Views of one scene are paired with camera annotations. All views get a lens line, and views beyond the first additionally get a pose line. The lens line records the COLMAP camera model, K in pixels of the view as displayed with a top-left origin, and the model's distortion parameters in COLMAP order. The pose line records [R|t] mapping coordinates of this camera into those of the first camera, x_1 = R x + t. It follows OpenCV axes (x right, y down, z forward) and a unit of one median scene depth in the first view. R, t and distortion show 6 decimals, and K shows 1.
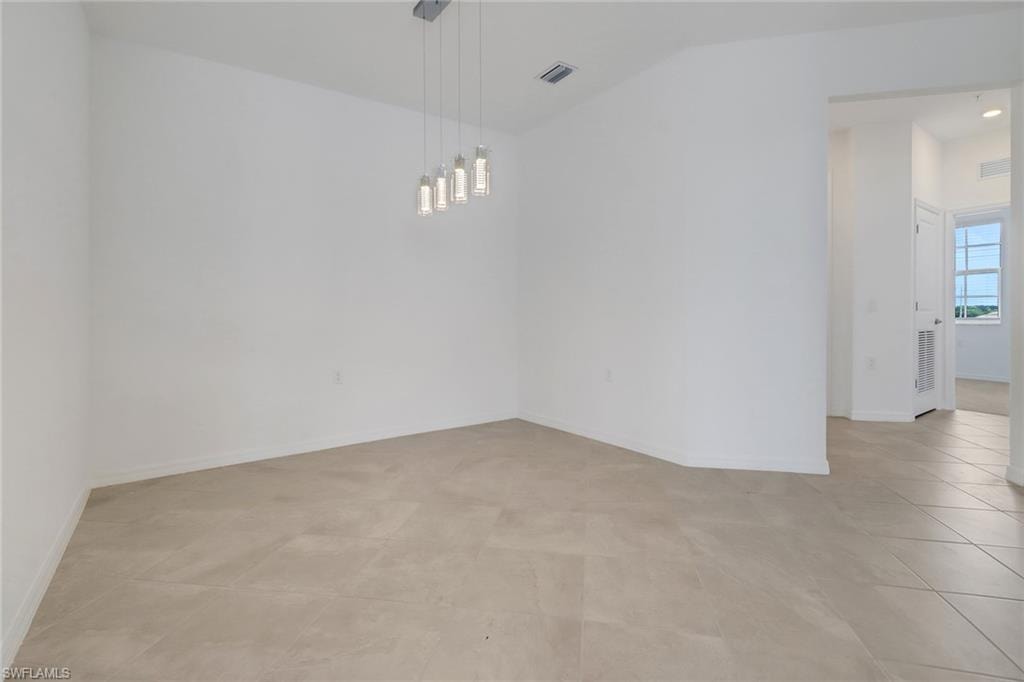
lens RADIAL K [[483.3, 0, 510.0], [0, 483.3, 322.0], [0, 0, 1]] dist [-0.017069, -0.000308]
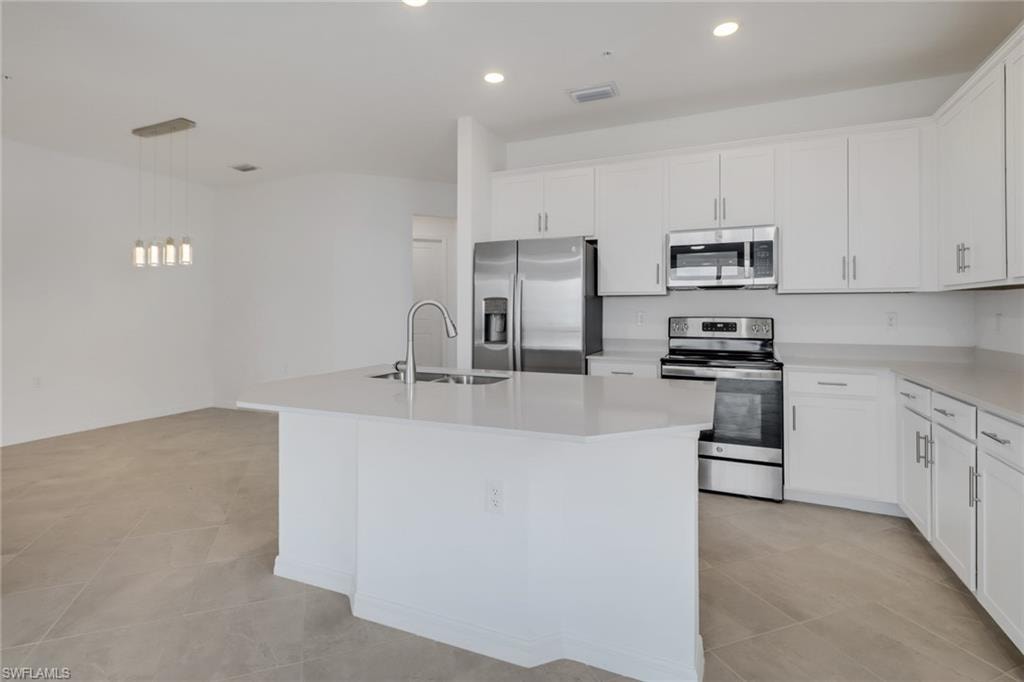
lens RADIAL K [[499.1, 0, 527.1], [0, 499.1, 307.9], [0, 0, 1]] dist [0.021407, -0.016083]
pose [[0.843825, 0.012964, 0.536461, 0.002966], [-0.004939, 0.999853, -0.016395, -0.047371], [-0.536595, 0.011185, 0.843766, -0.604223]]
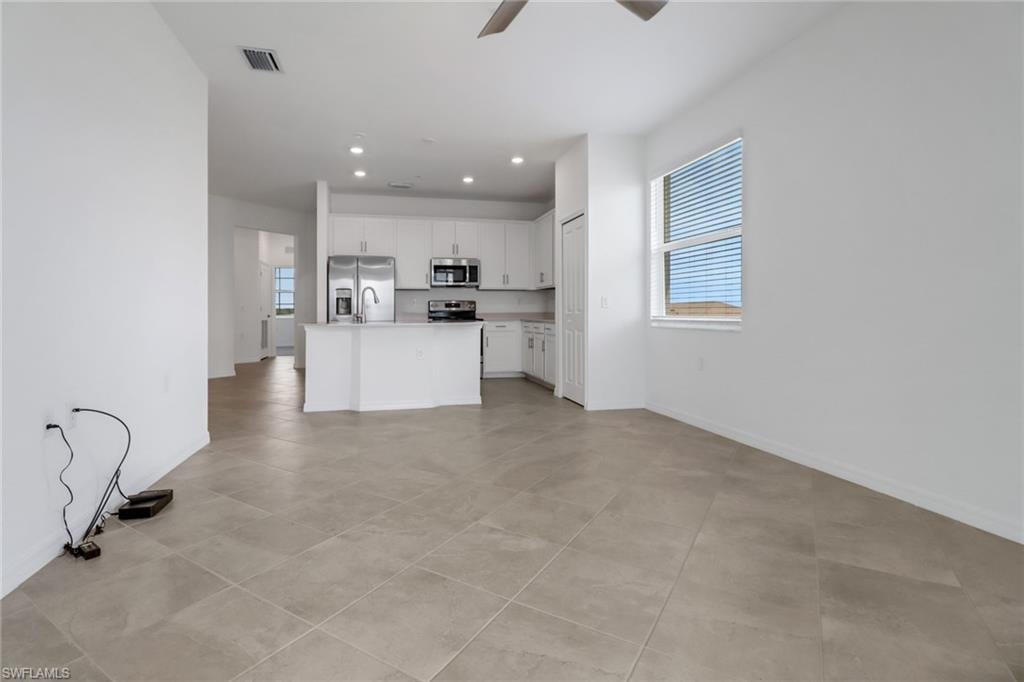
lens RADIAL K [[471.4, 0, 512.6], [0, 471.4, 322.2], [0, 0, 1]] dist [-0.030519, -0.000088]
pose [[0.346706, -0.012899, 0.937885, -0.770021], [0.008103, 0.999909, 0.010756, 0.013898], [-0.937939, 0.003870, 0.346779, -0.840270]]
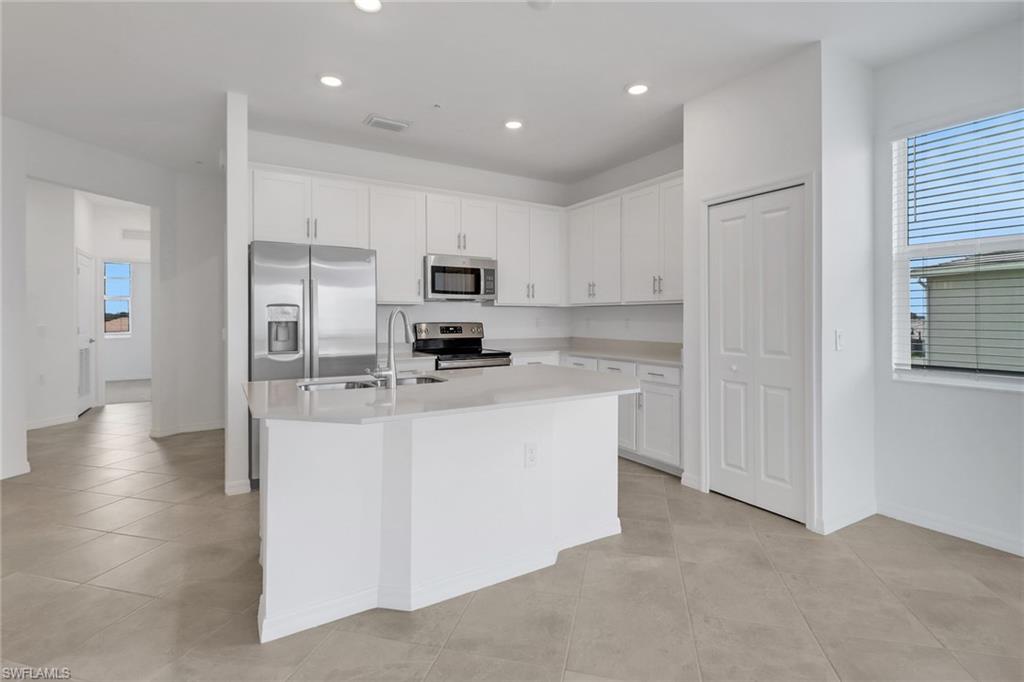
lens RADIAL K [[471.4, 0, 512.6], [0, 471.4, 322.2], [0, 0, 1]] dist [-0.030519, -0.000088]
pose [[0.063733, 0.000520, 0.997967, -0.314038], [0.006717, 0.999977, -0.000950, -0.046588], [-0.997944, 0.006764, 0.063728, -0.257387]]
